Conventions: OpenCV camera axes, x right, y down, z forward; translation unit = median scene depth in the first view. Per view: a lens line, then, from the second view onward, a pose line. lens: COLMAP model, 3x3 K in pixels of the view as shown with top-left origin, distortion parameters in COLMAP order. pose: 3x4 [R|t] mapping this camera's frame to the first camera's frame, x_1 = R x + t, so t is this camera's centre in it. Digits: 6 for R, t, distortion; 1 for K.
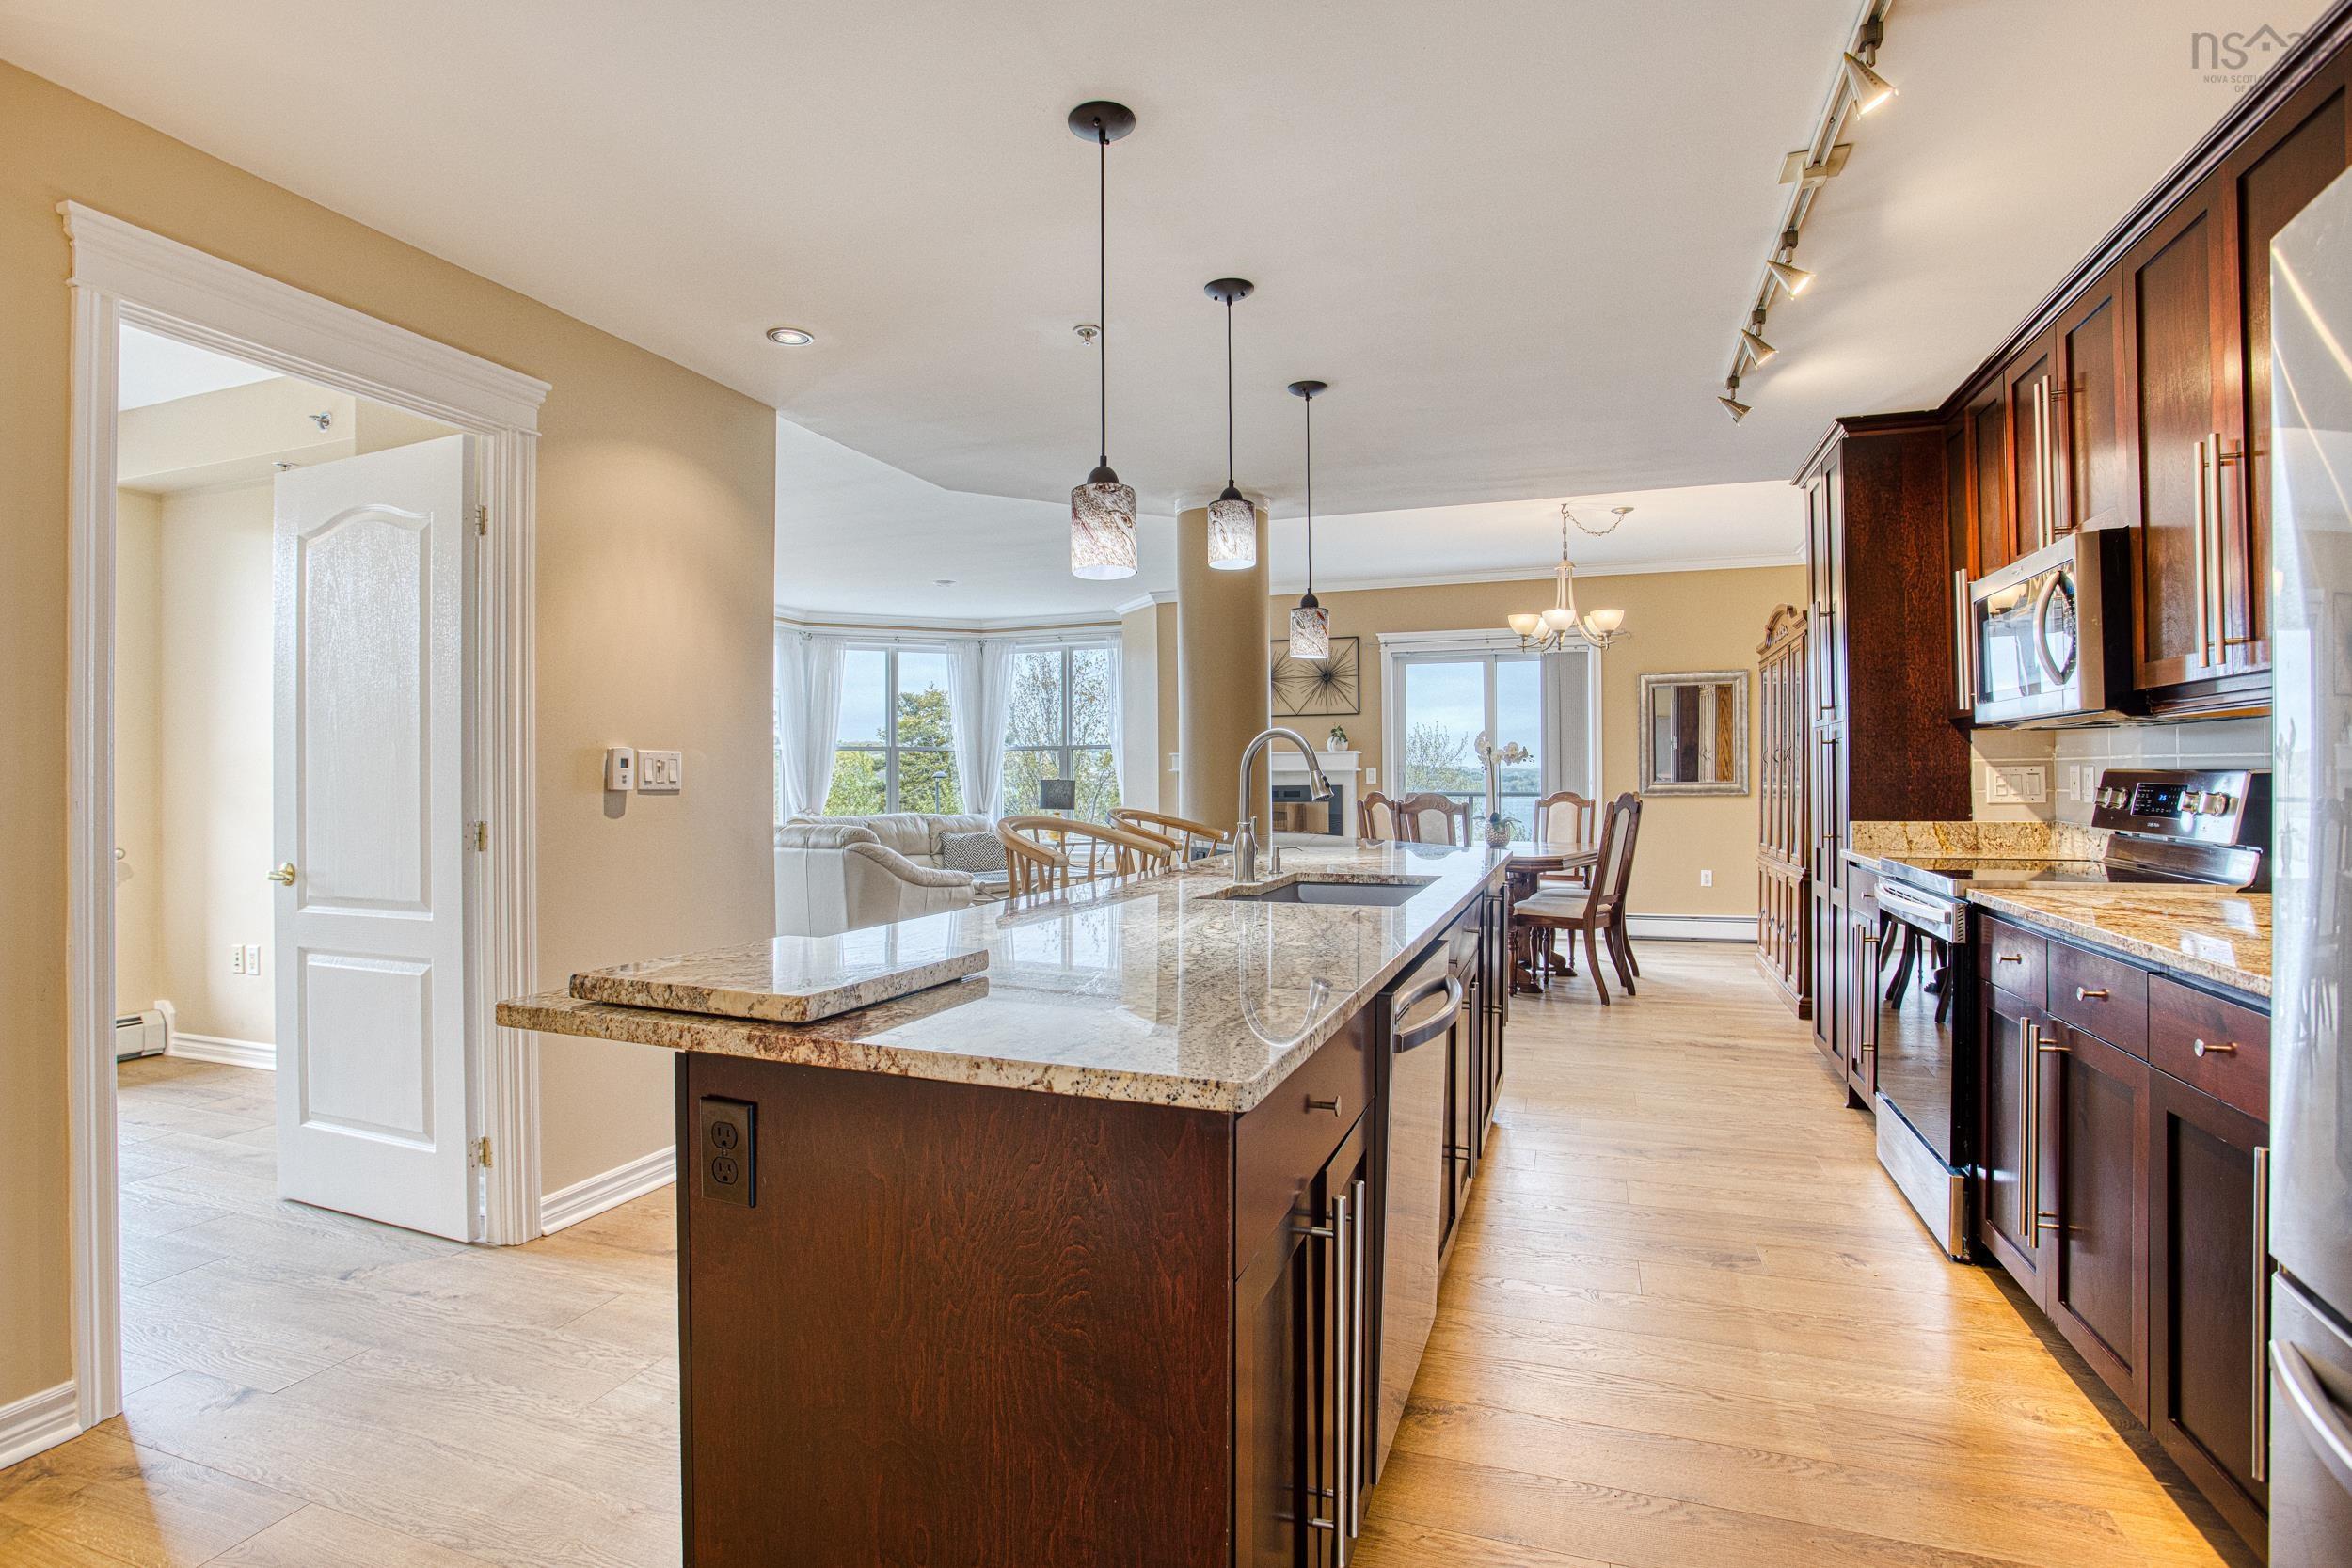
lens RADIAL K [[1163.2, 0, 1165.9], [0, 1163.2, 772.4], [0, 0, 1]] dist [-0.062566, 0.026700]
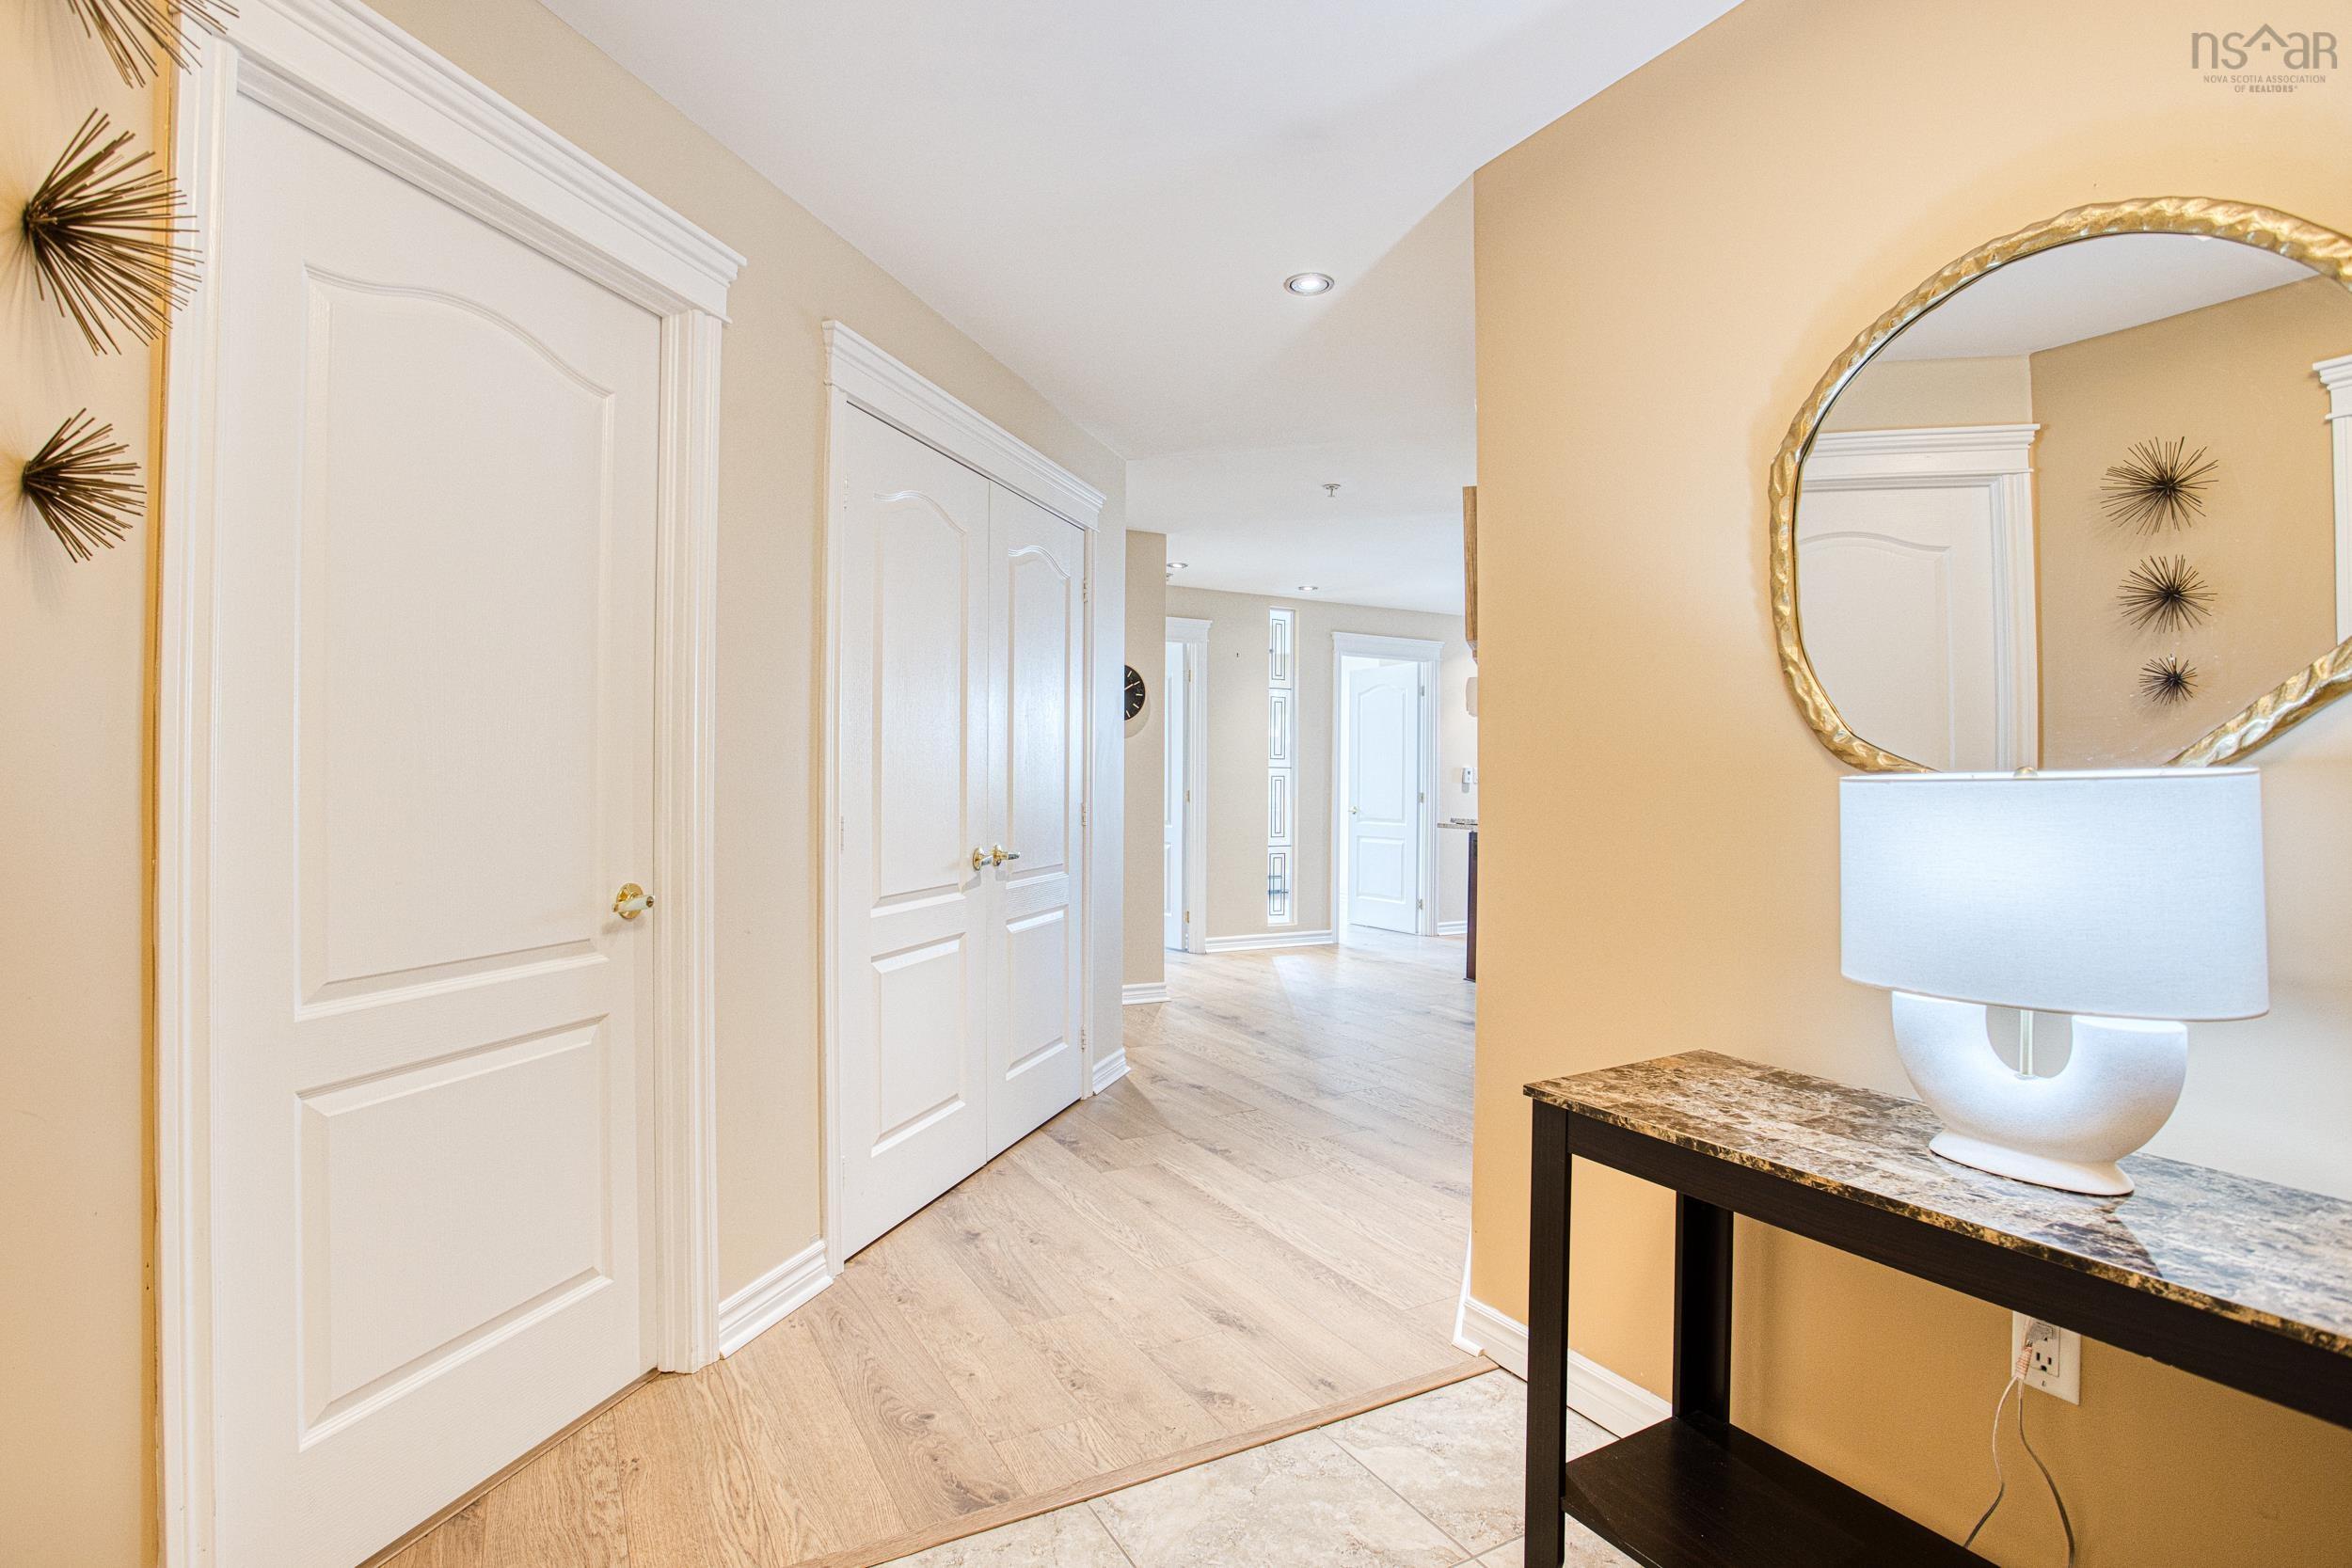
lens RADIAL K [[1163.2, 0, 1180.6], [0, 1163.2, 774.9], [0, 0, 1]] dist [-0.062566, 0.026700]
pose [[0.762273, 0.013383, -0.647118, 0.792950], [-0.008679, 0.999908, 0.010457, -0.026619], [0.647198, -0.002355, 0.762318, -1.549925]]
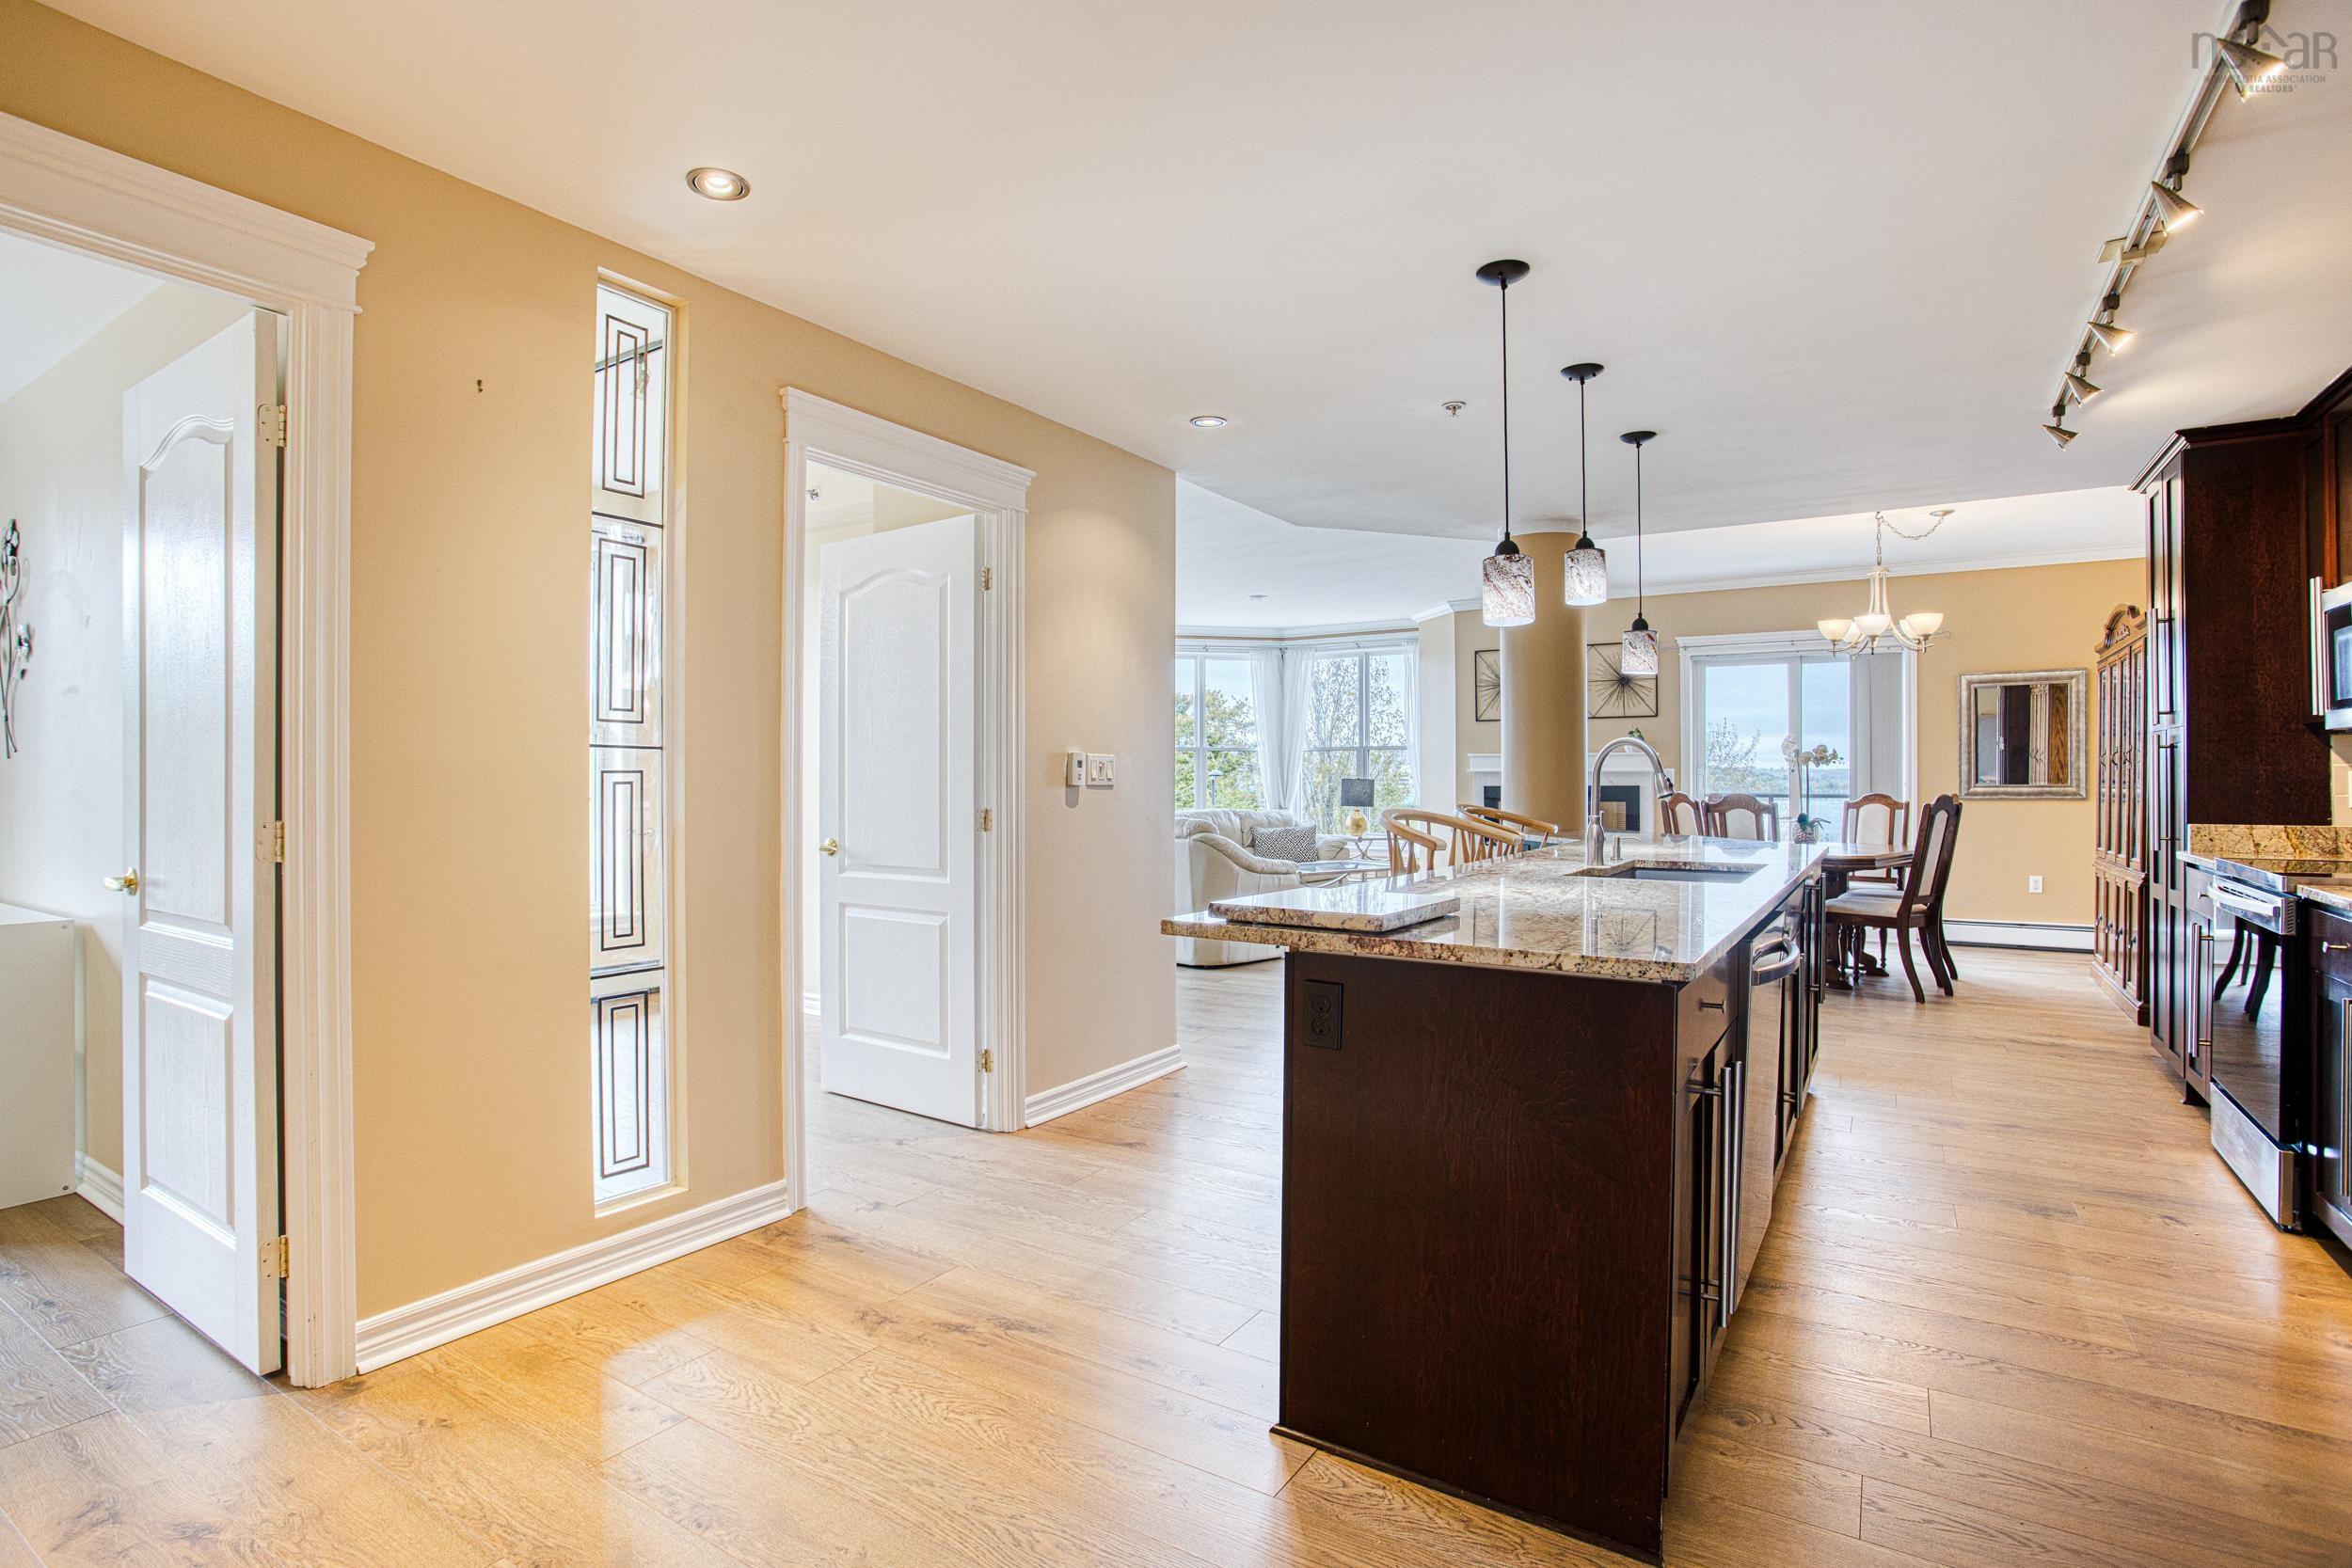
lens RADIAL K [[1163.2, 0, 1166.8], [0, 1163.2, 774.8], [0, 0, 1]] dist [-0.062566, 0.026700]
pose [[0.975875, 0.004902, -0.218274, -0.095364], [-0.004165, 0.999984, 0.003837, -0.001849], [0.218290, -0.002835, 0.975880, -0.236954]]
